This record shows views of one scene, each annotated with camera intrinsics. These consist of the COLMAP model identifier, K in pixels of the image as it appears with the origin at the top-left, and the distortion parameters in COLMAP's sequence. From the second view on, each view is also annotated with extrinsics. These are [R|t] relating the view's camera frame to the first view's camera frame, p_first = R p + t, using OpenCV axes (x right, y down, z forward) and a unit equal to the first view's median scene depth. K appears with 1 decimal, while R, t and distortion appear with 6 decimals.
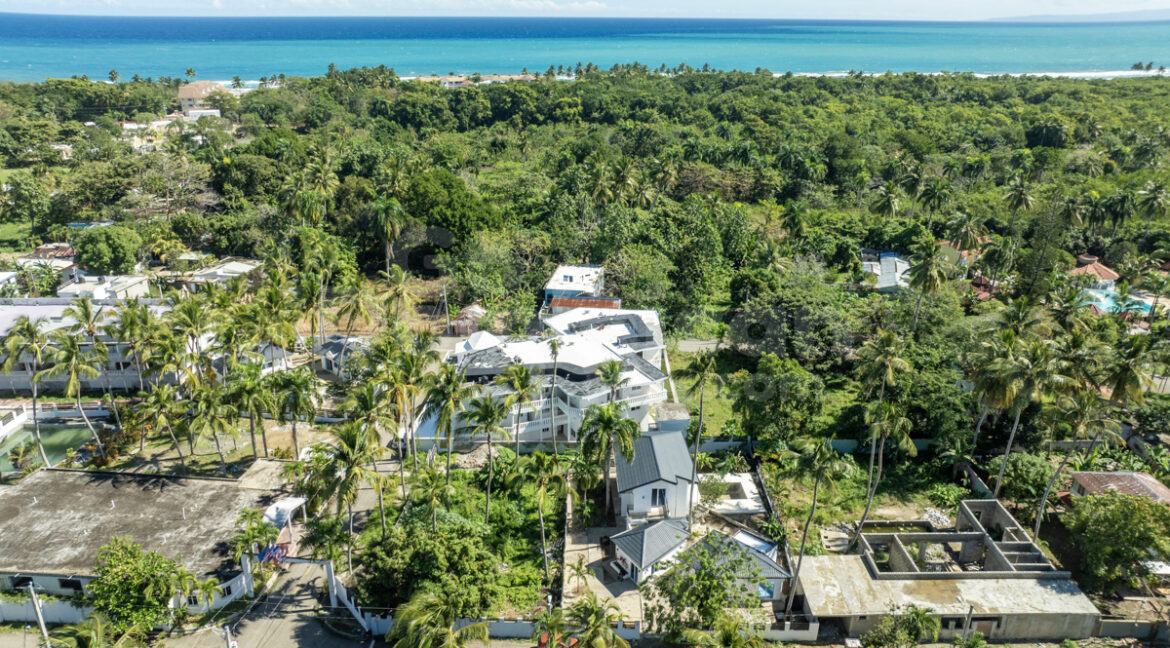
lens RADIAL K [[799.9, 0, 585.0], [0, 799.9, 324.0], [0, 0, 1]] dist [-0.019664, -0.000641]
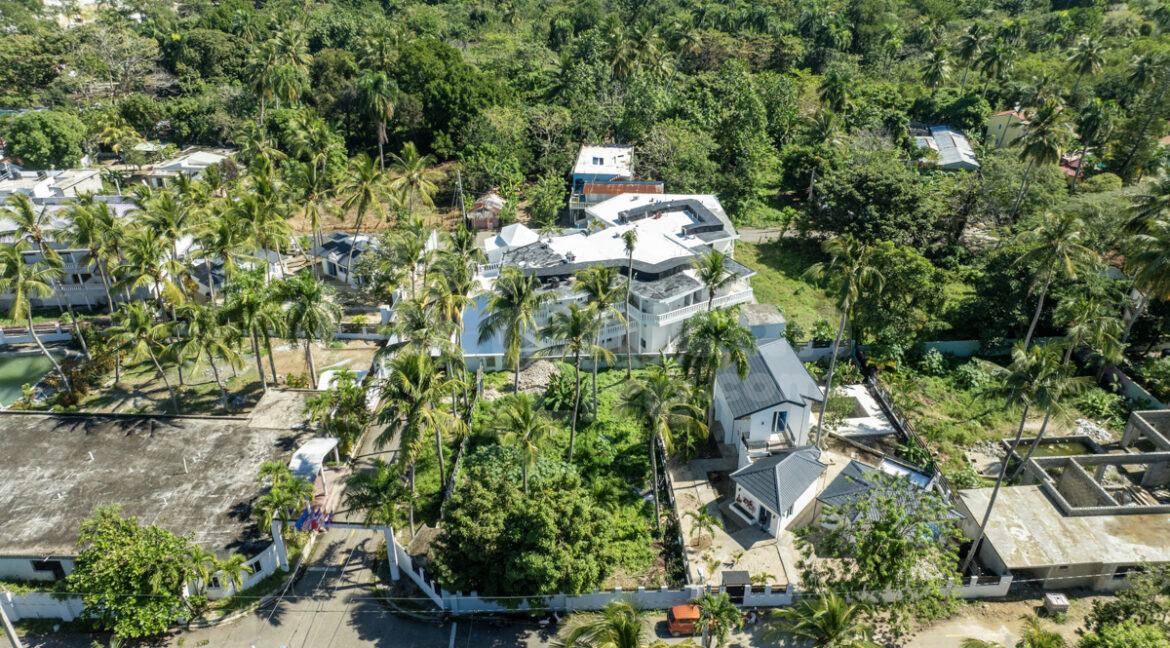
lens RADIAL K [[804.4, 0, 585.0], [0, 804.4, 324.0], [0, 0, 1]] dist [-0.044884, 0.054363]
pose [[0.998671, -0.031370, 0.040897, -0.098618], [0.025716, 0.990900, 0.132124, 0.004063], [-0.044669, -0.130897, 0.990389, 0.156609]]
